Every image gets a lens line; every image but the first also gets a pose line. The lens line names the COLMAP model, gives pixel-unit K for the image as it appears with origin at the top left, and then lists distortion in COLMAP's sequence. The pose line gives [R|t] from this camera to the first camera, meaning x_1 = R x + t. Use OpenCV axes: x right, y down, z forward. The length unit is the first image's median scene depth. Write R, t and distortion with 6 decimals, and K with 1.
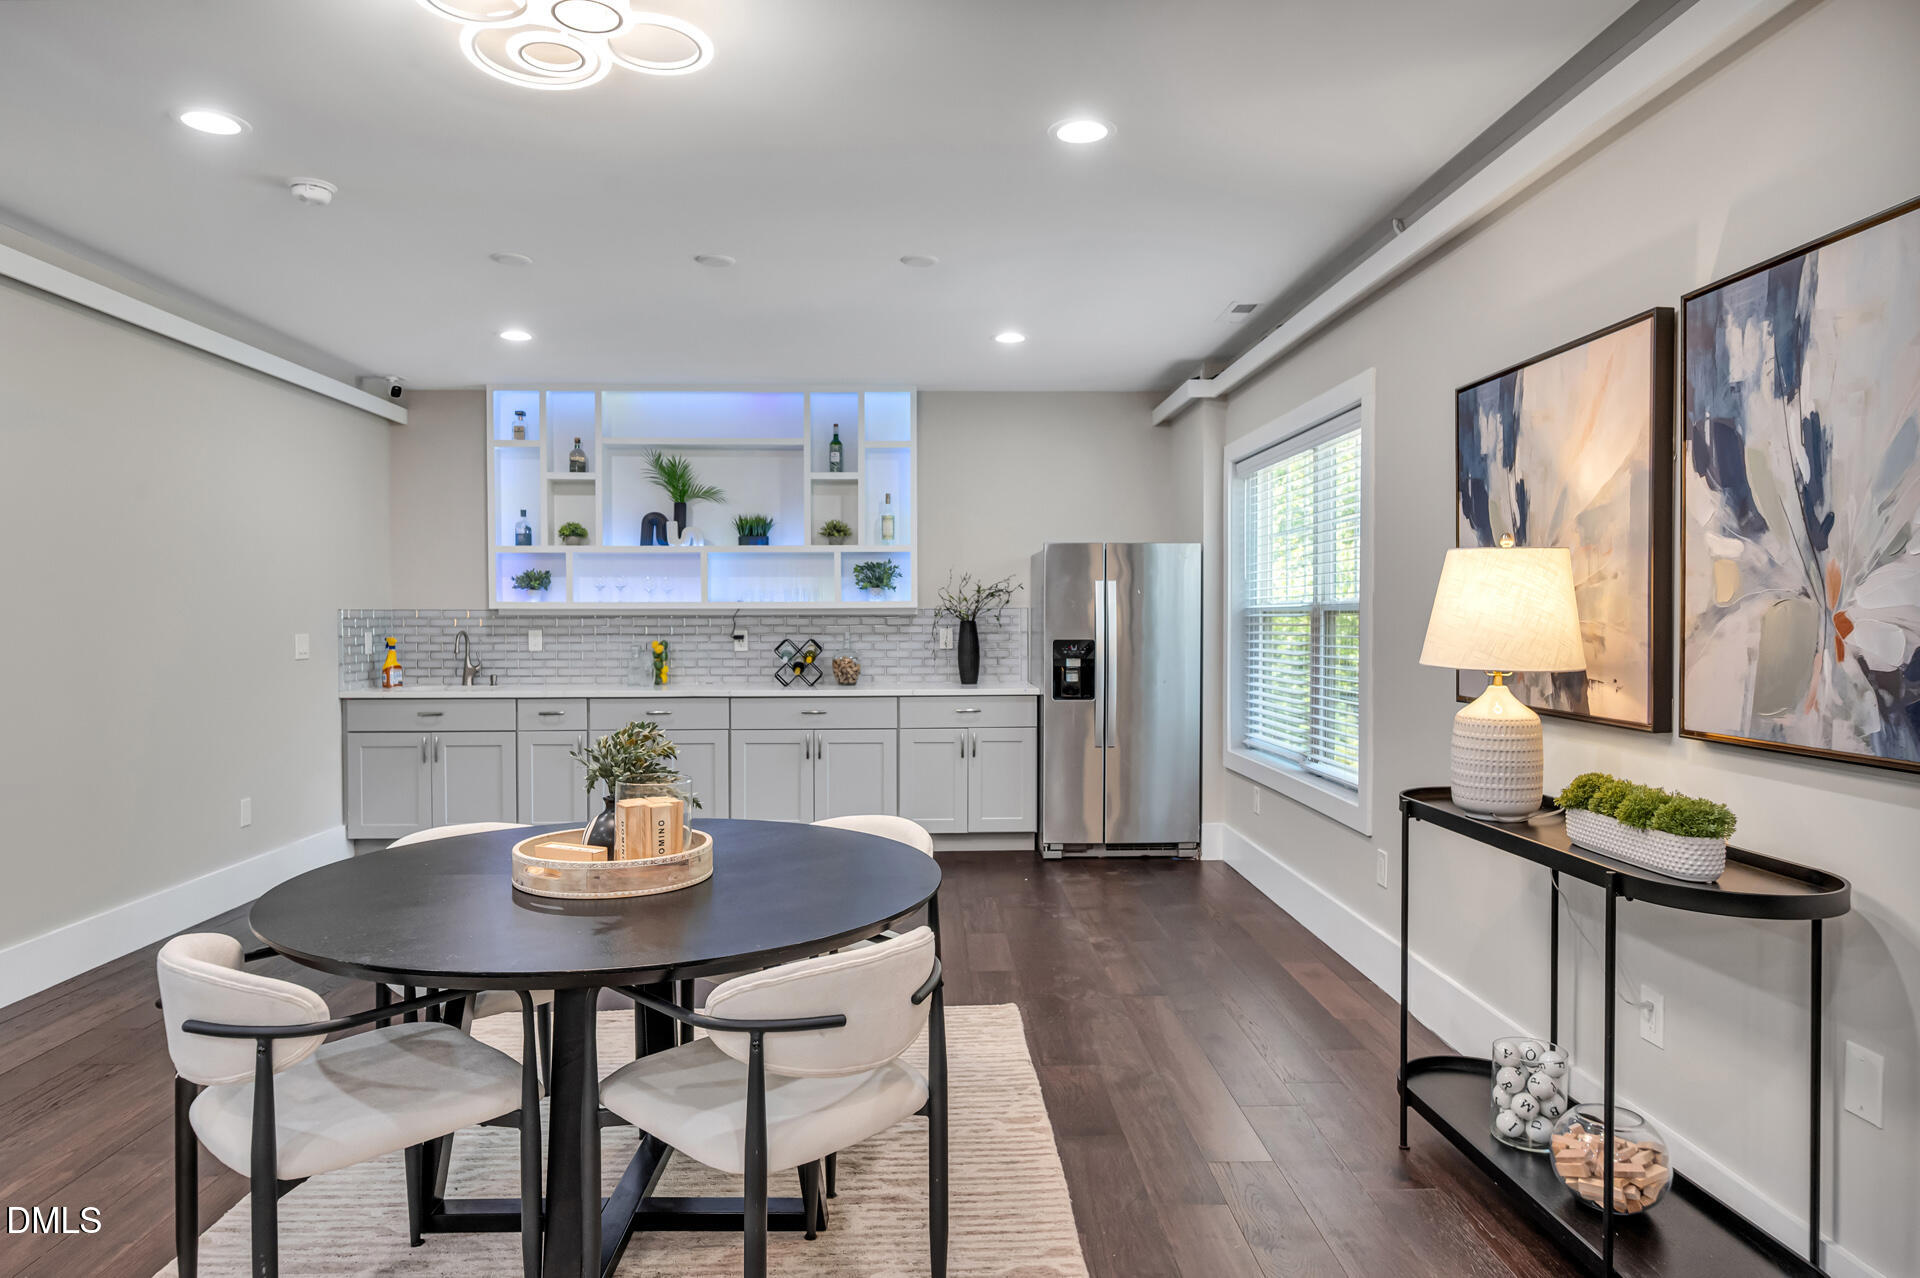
lens RADIAL K [[1210.6, 0, 966.3], [0, 1210.6, 637.4], [0, 0, 1]] dist [-0.006197, 0.002610]
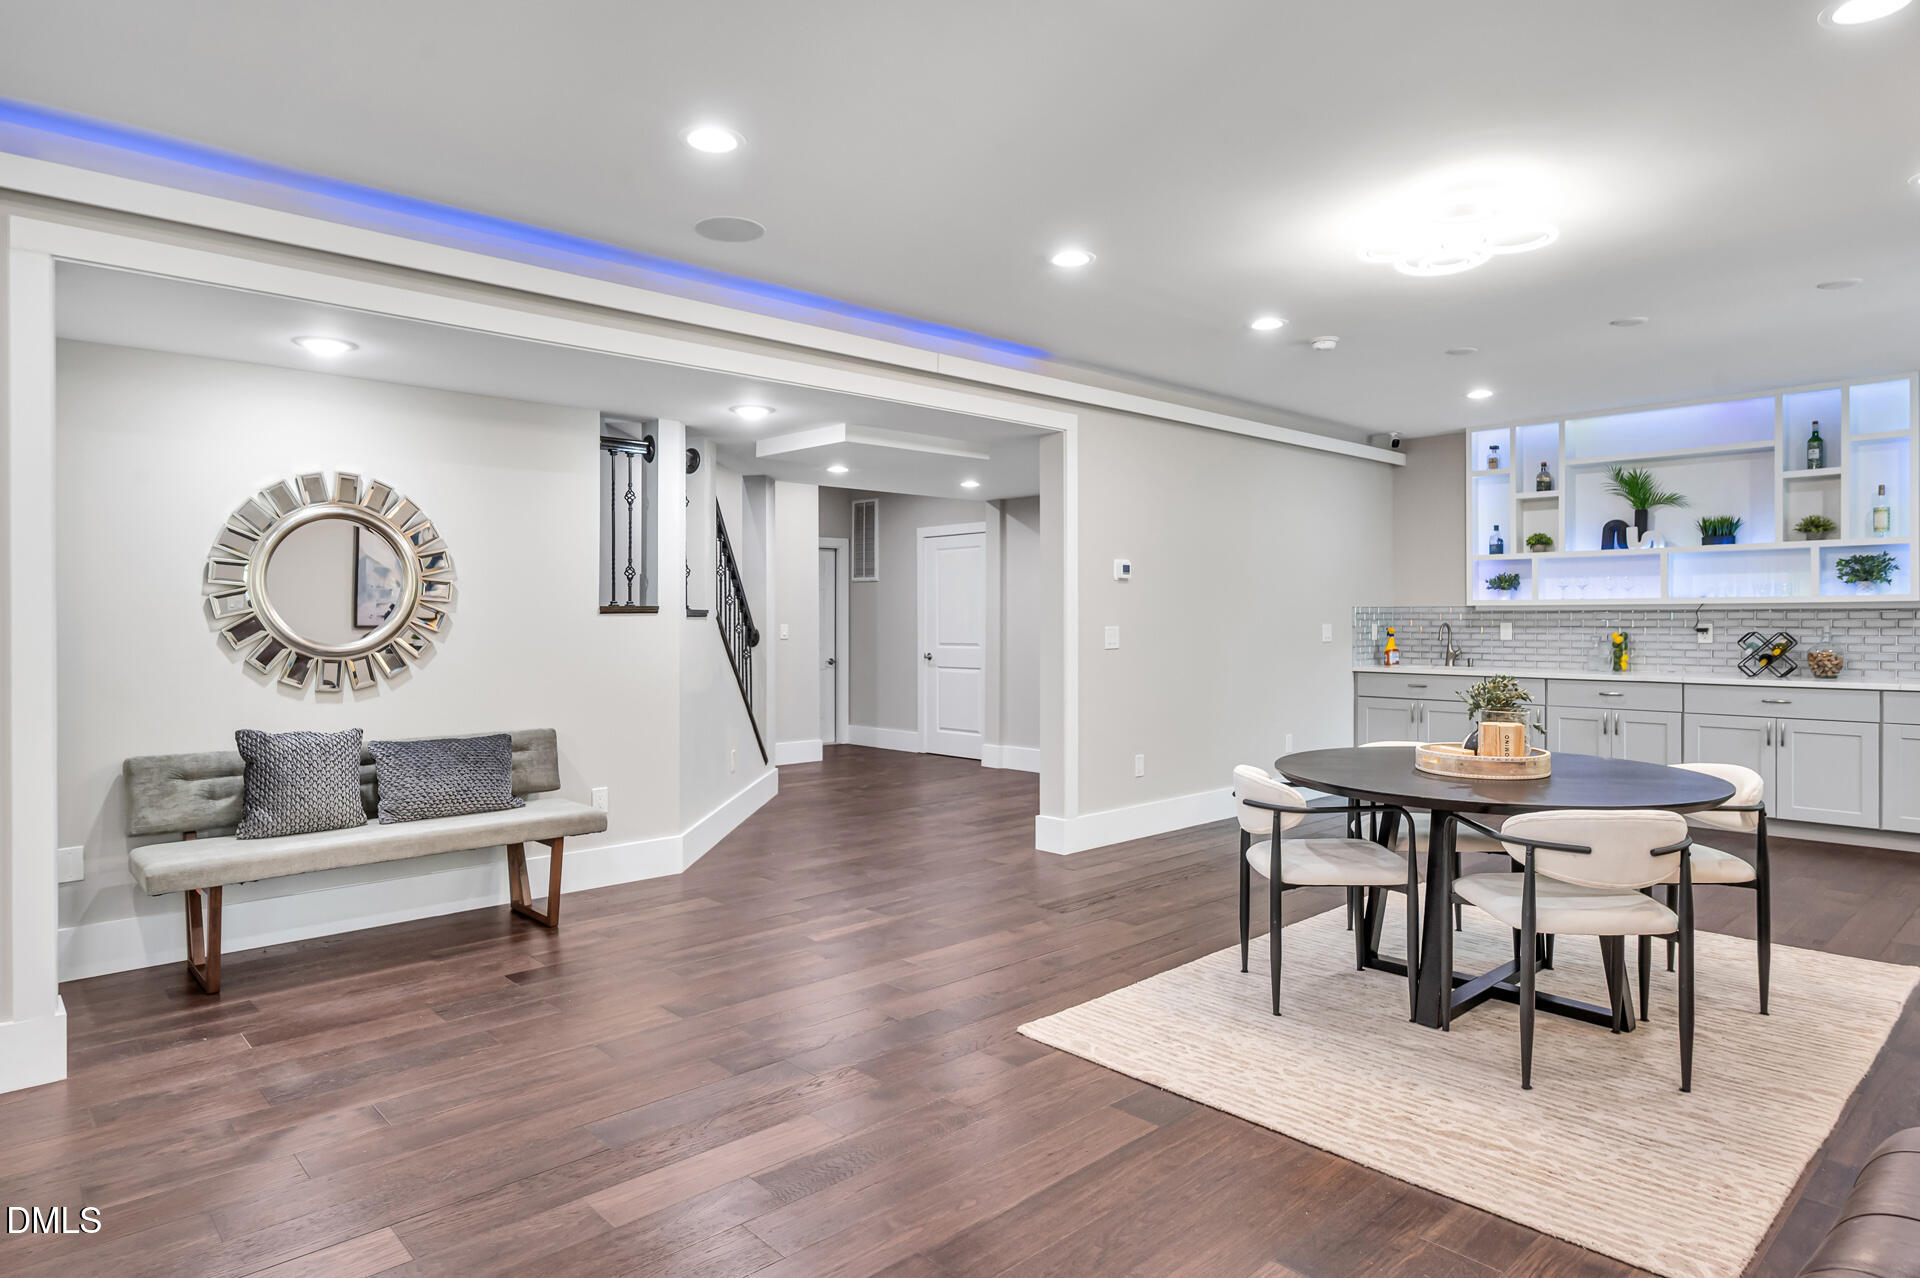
lens RADIAL K [[1099.5, 0, 958.7], [0, 1099.5, 631.5], [0, 0, 1]] dist [0.000275, 0.005900]
pose [[0.665480, 0.009156, -0.746360, 0.109945], [-0.010903, 0.999937, 0.002545, 0.006229], [0.746336, 0.006444, 0.665538, -0.158598]]
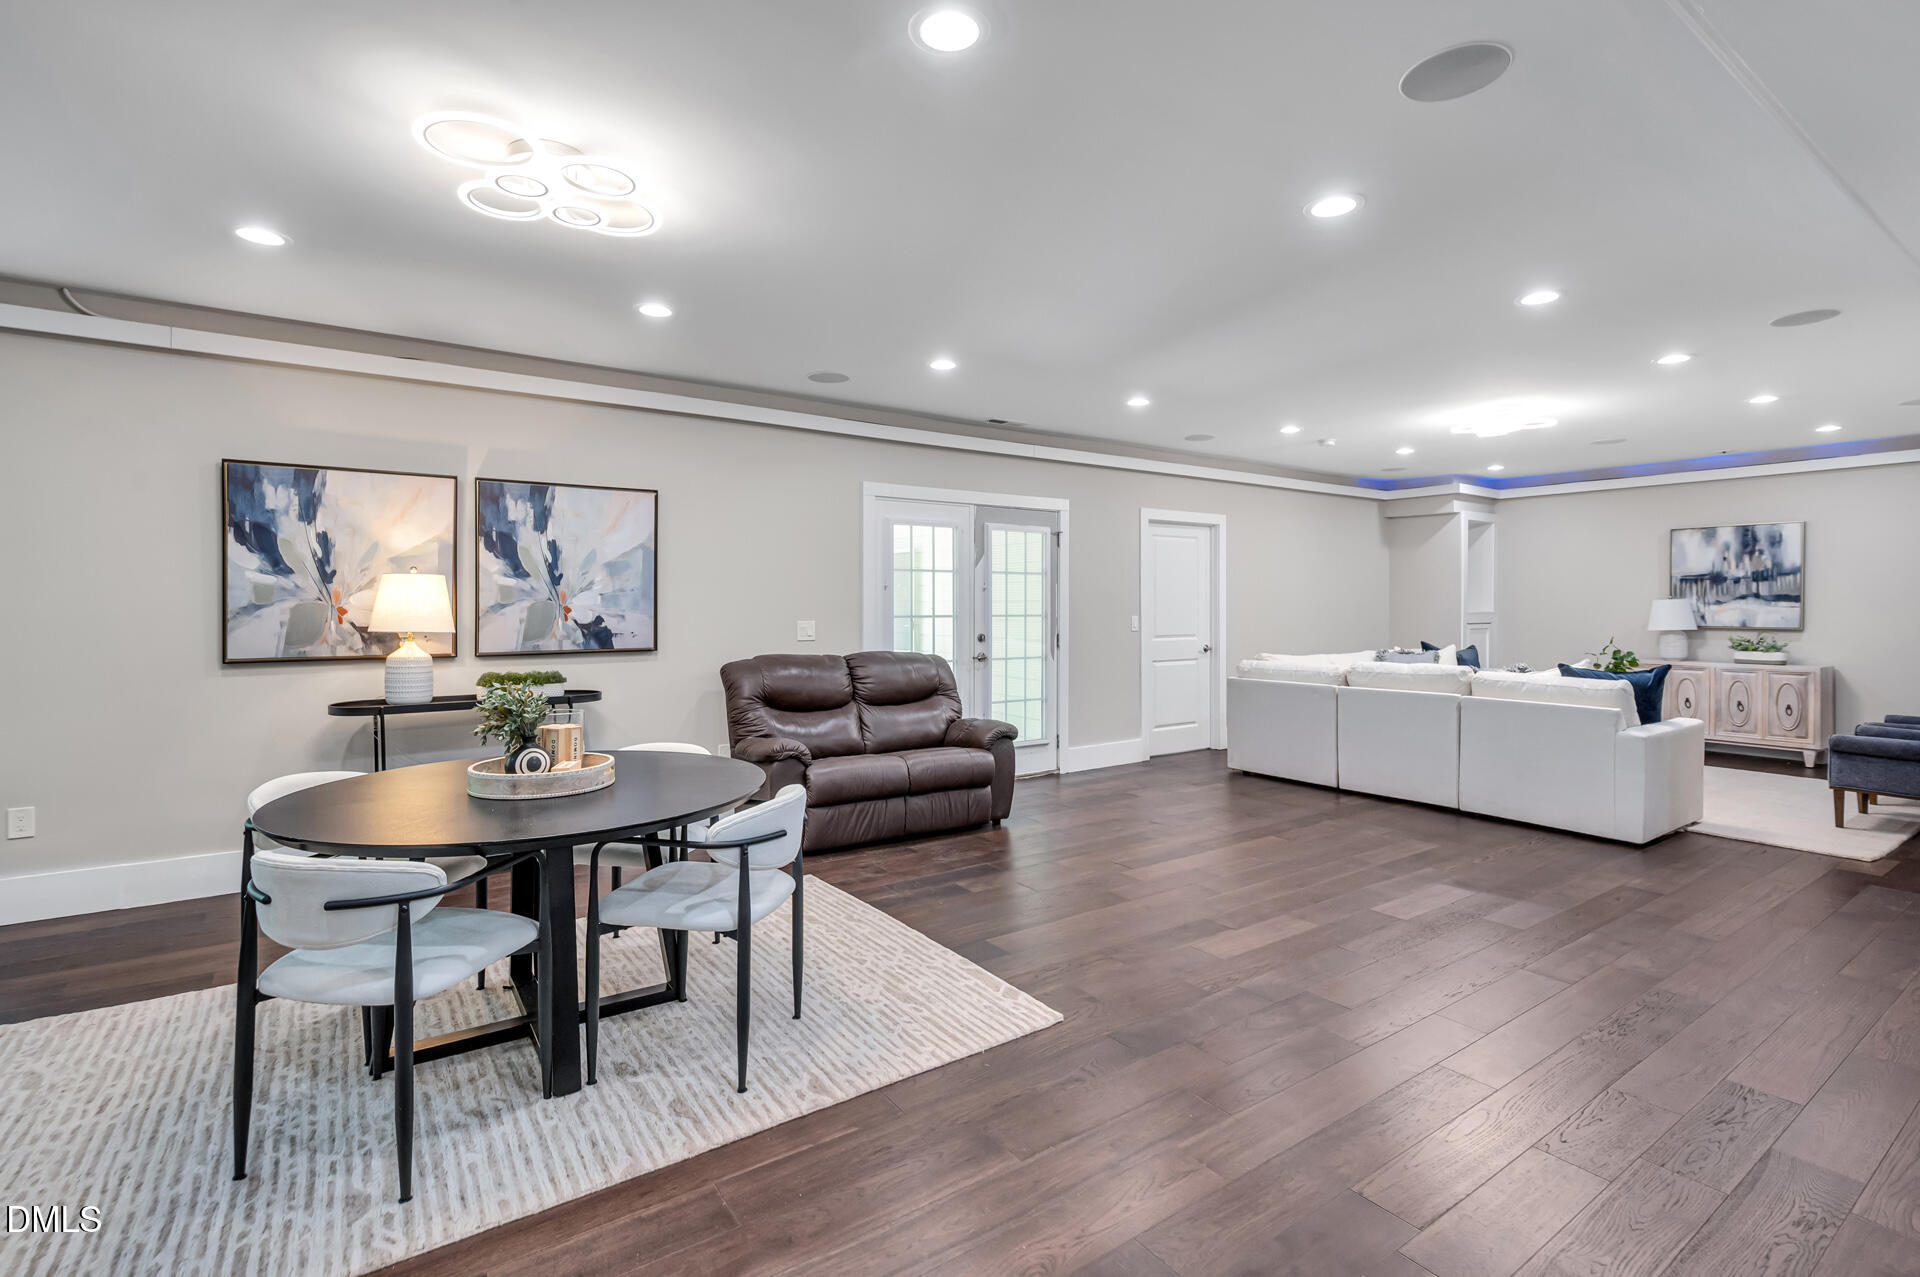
lens RADIAL K [[873.7, 0, 943.4], [0, 873.7, 599.1], [0, 0, 1]] dist [-0.001041, -0.000101]
pose [[-0.525767, 0.003858, 0.850620, -0.476151], [0.012647, 0.999915, 0.003282, -0.009094], [-0.850535, 0.012483, -0.525771, 0.375591]]
